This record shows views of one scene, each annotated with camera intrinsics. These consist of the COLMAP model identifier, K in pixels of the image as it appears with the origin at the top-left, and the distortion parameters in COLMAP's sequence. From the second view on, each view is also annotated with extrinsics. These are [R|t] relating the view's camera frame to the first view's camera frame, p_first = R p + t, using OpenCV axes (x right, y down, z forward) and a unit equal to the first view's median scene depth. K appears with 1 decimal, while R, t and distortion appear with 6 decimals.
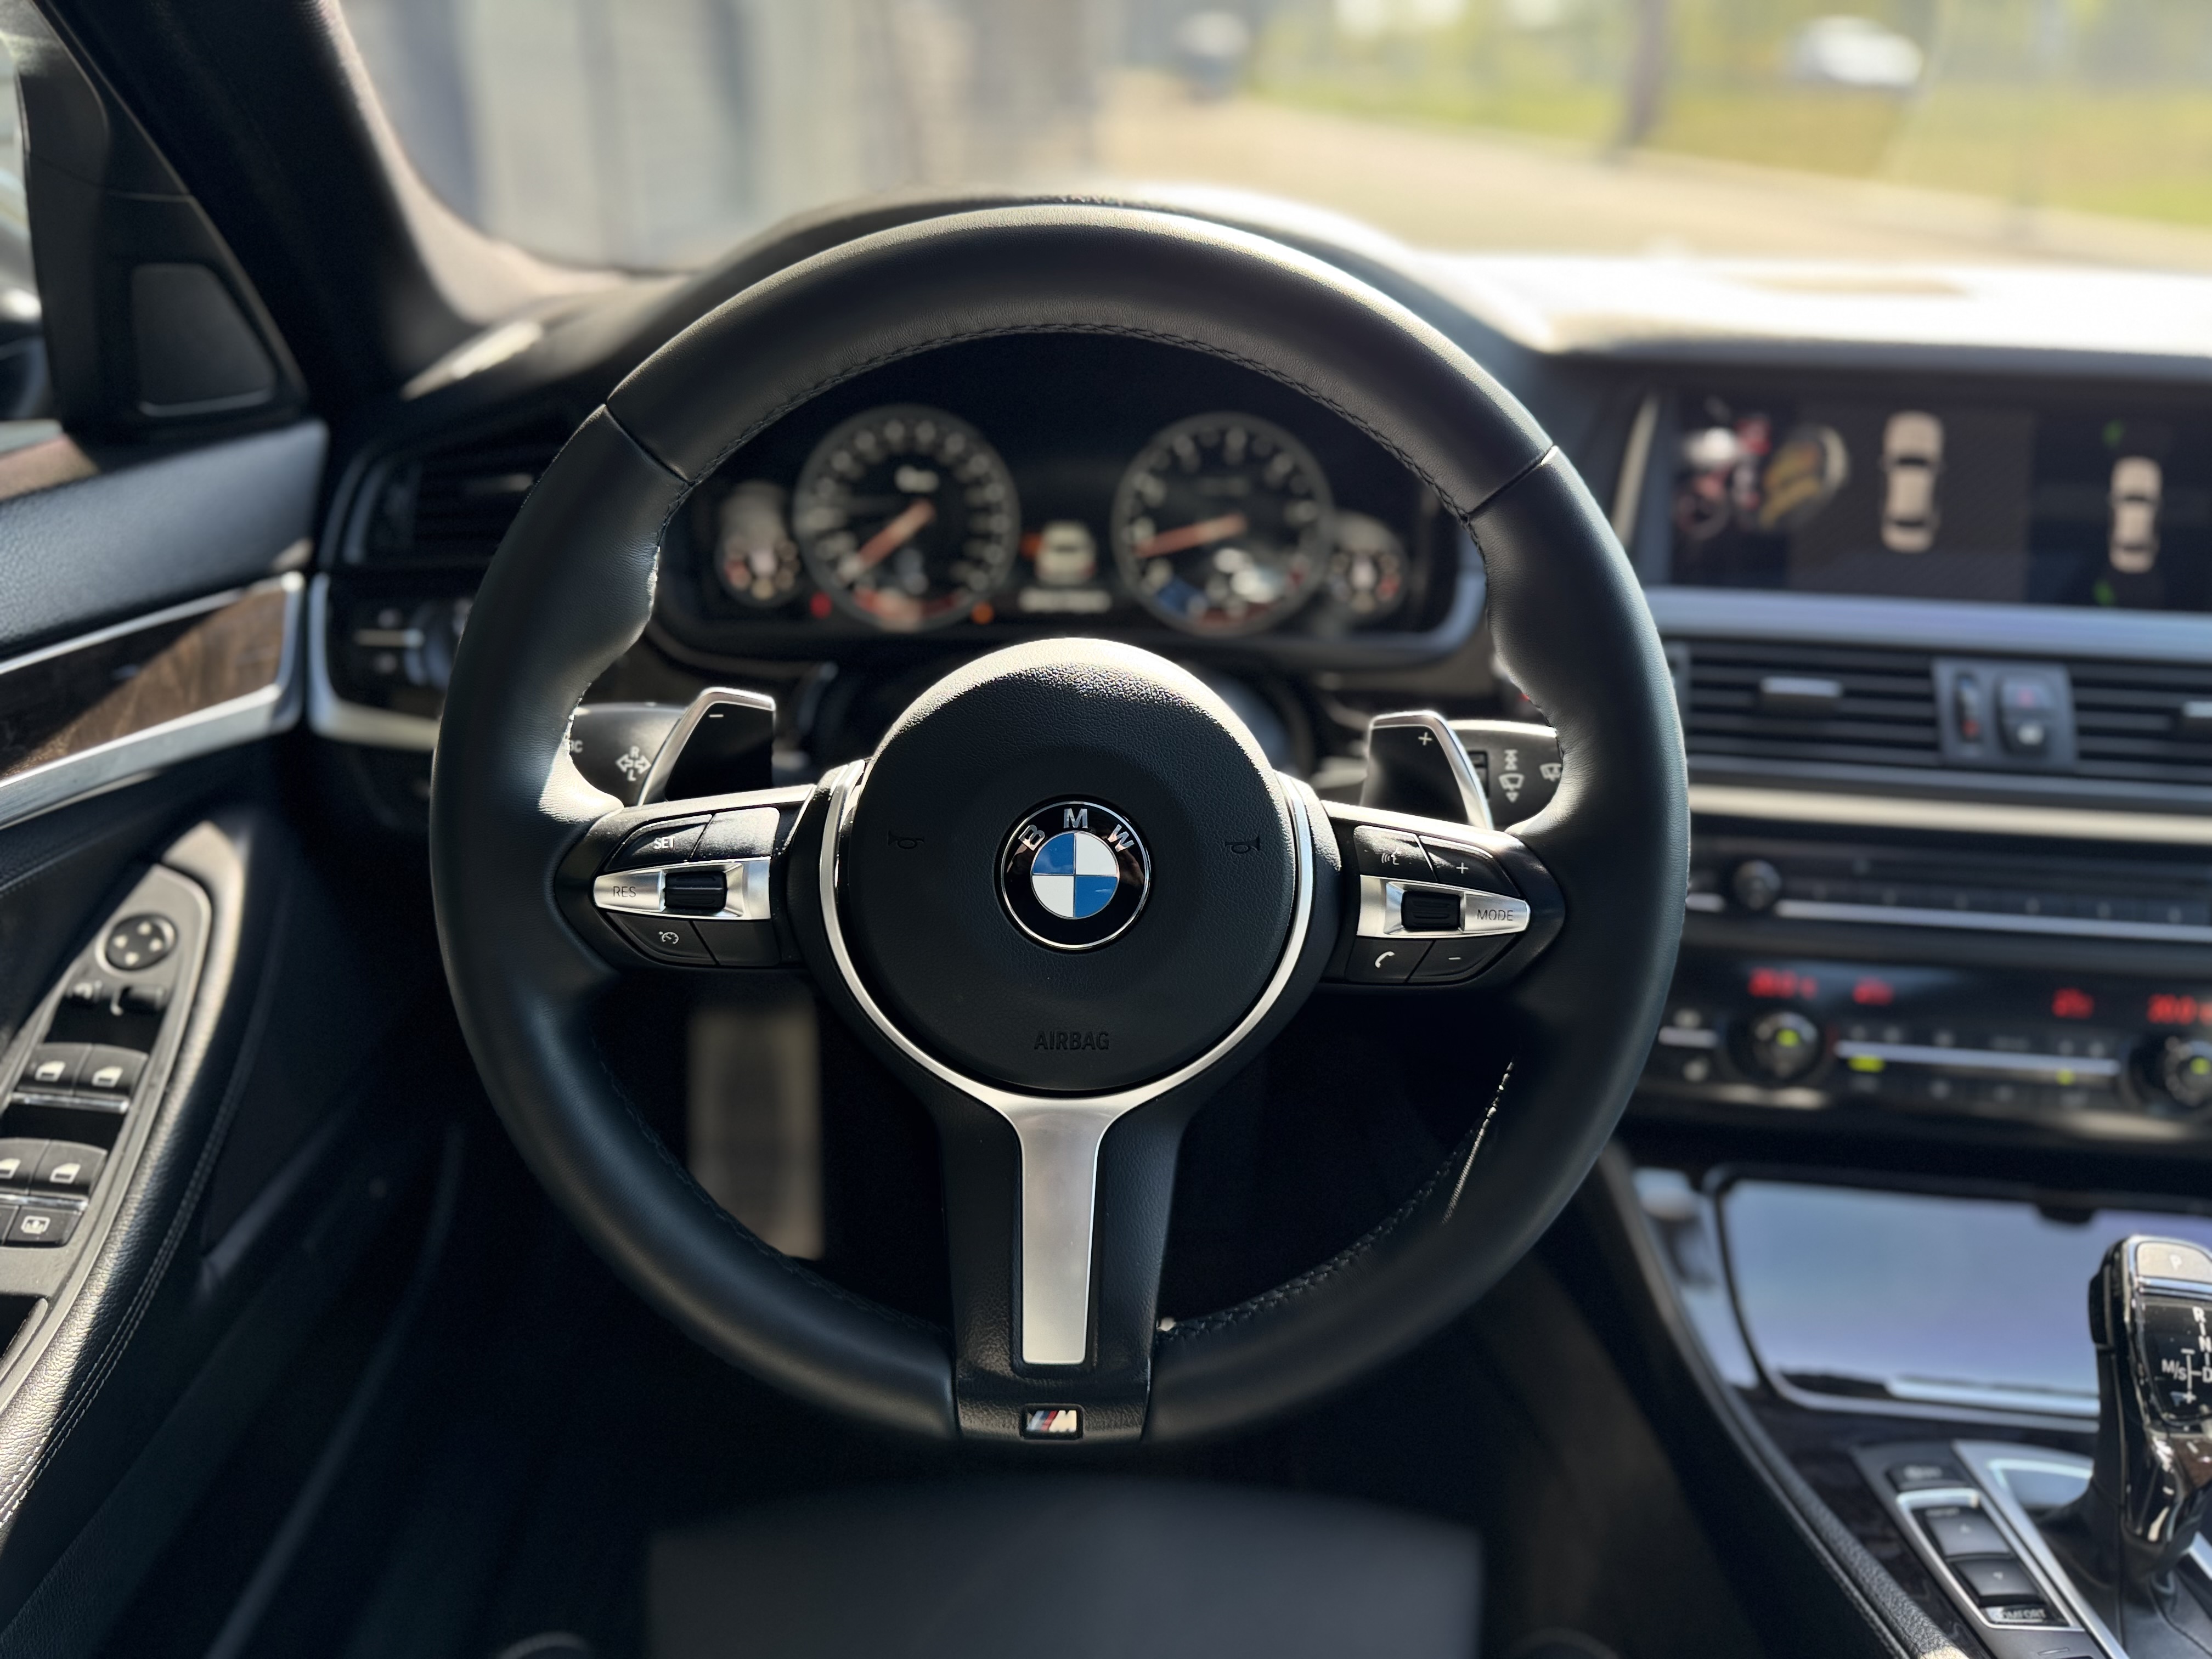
lens RADIAL K [[1534.5, 0, 1106.0], [0, 1534.5, 829.5], [0, 0, 1]] dist [0.053562, -0.059912]
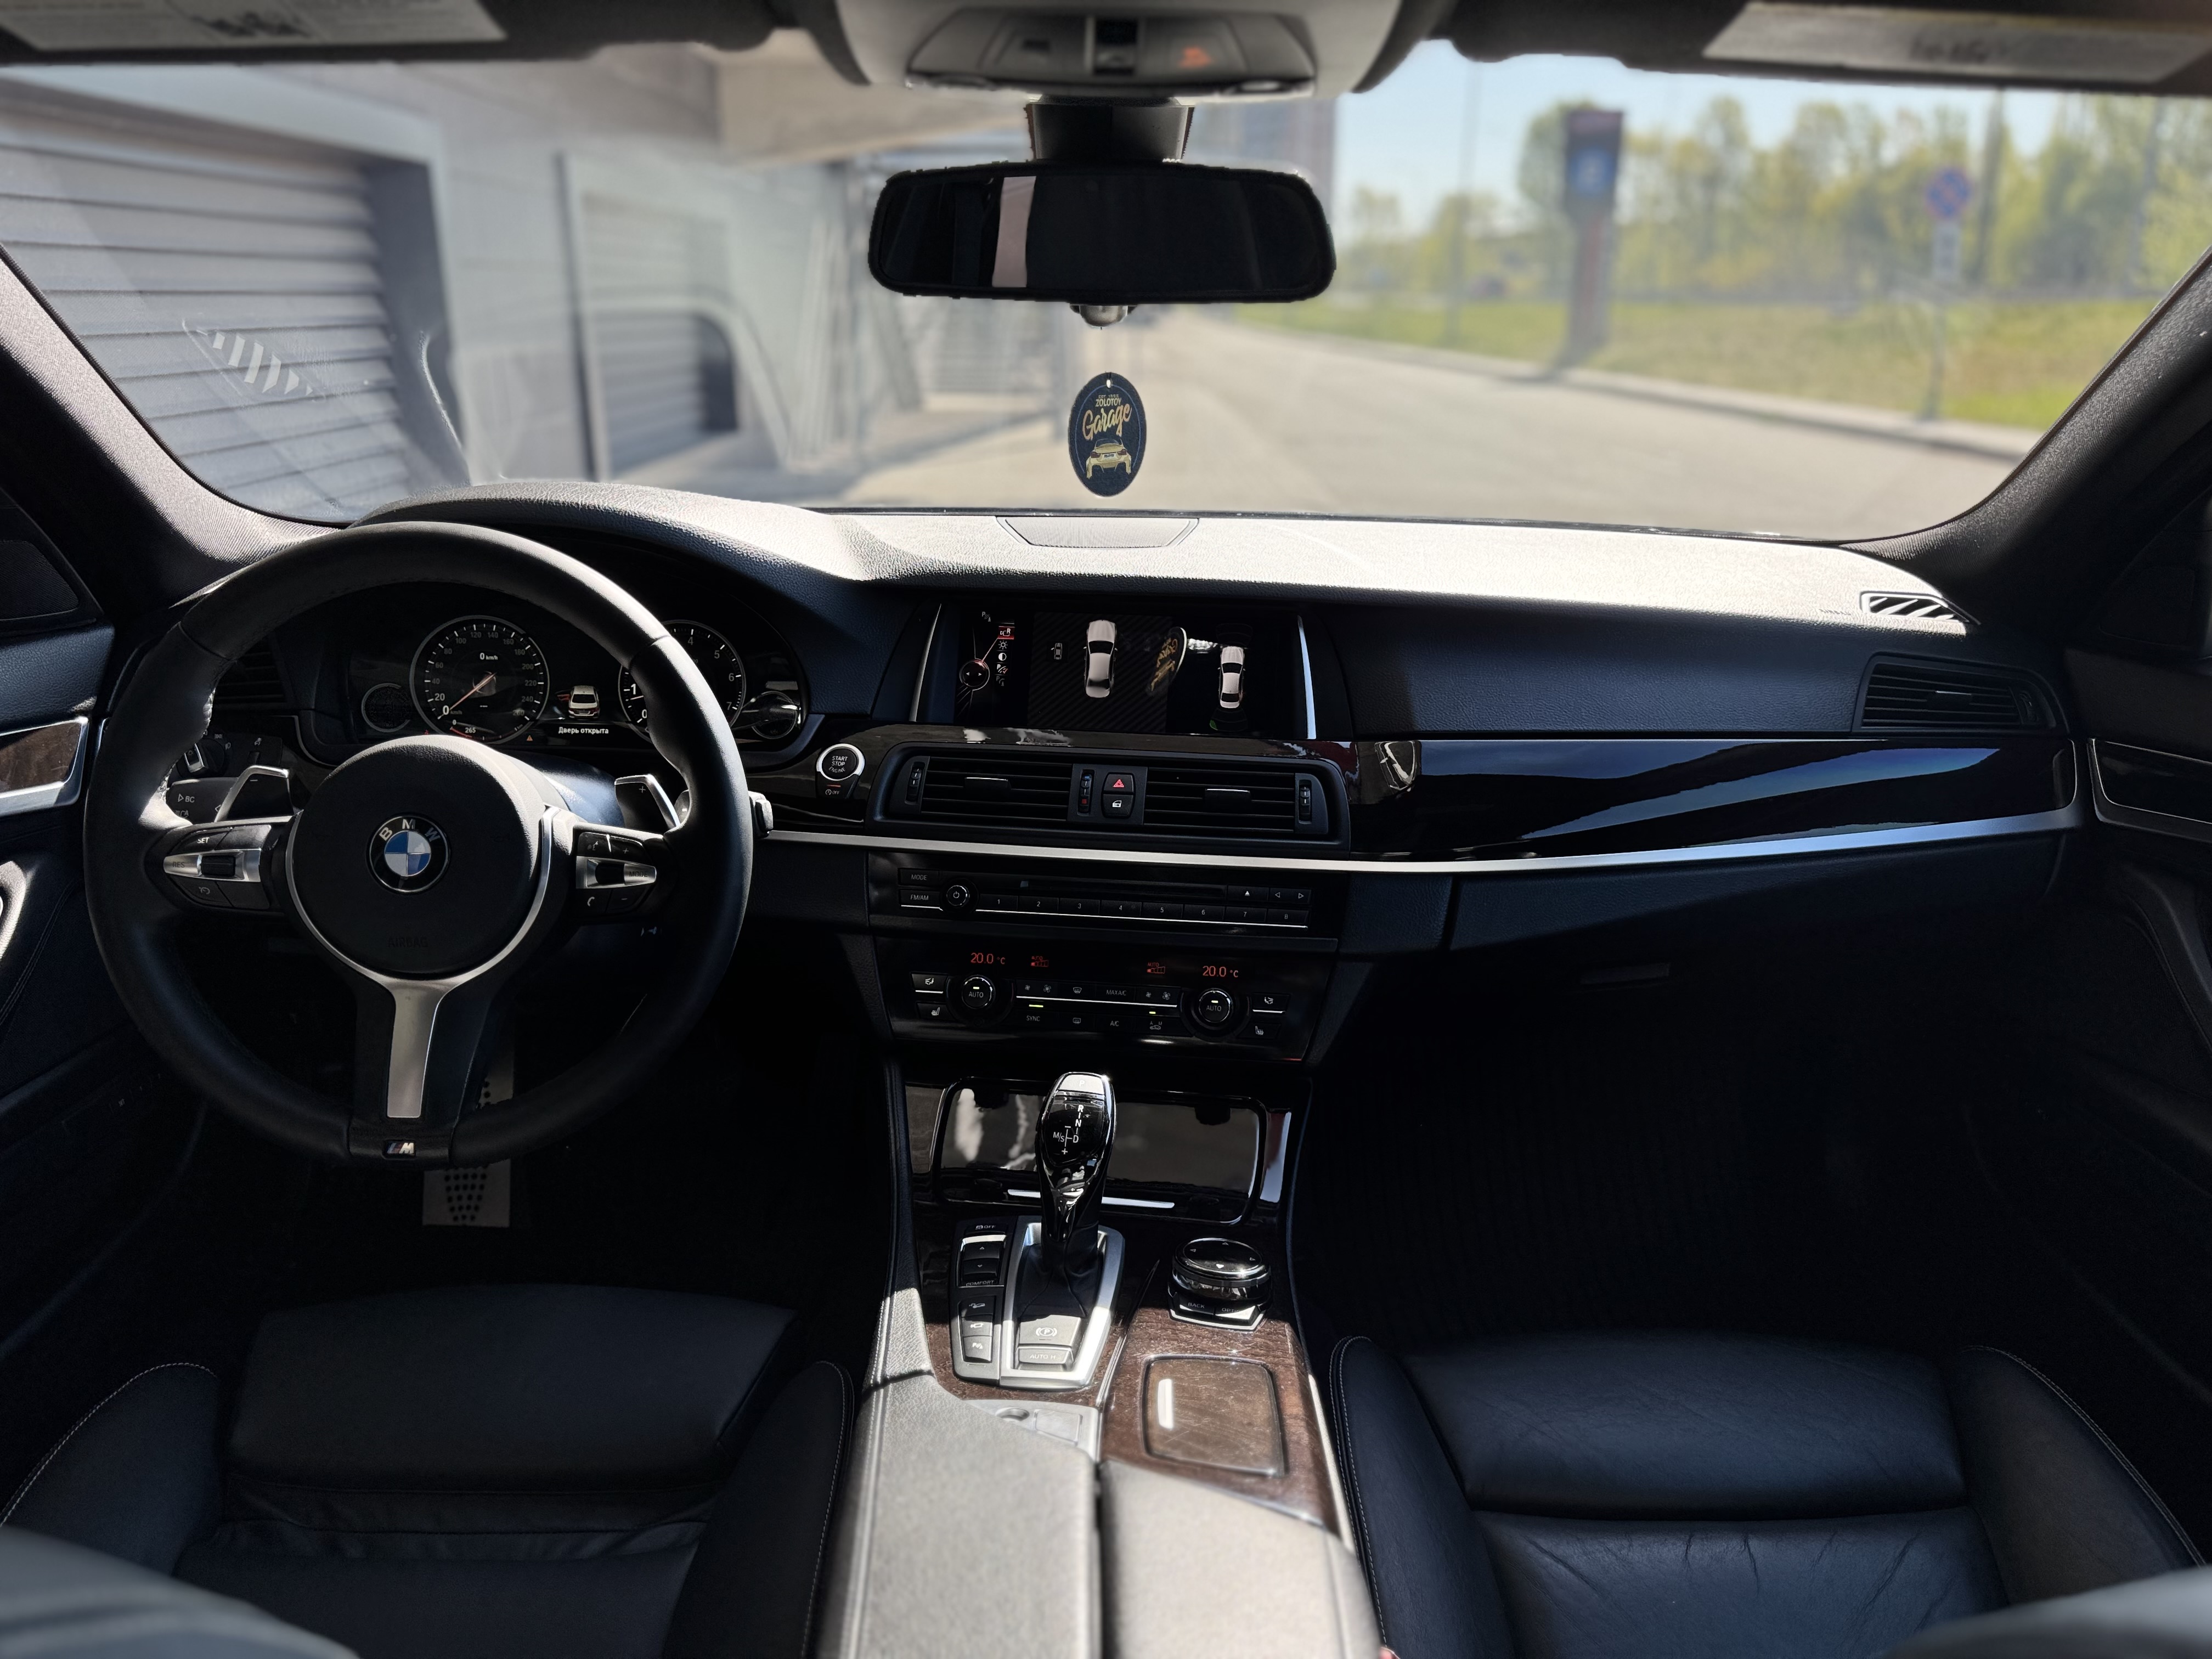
lens RADIAL K [[1534.5, 0, 1106.0], [0, 1534.5, 829.5], [0, 0, 1]] dist [0.053562, -0.059912]
pose [[0.999961, -0.003630, 0.008109, 0.803645], [0.004510, 0.993781, -0.111262, 0.209910], [-0.007655, 0.111294, 0.993758, -0.916458]]
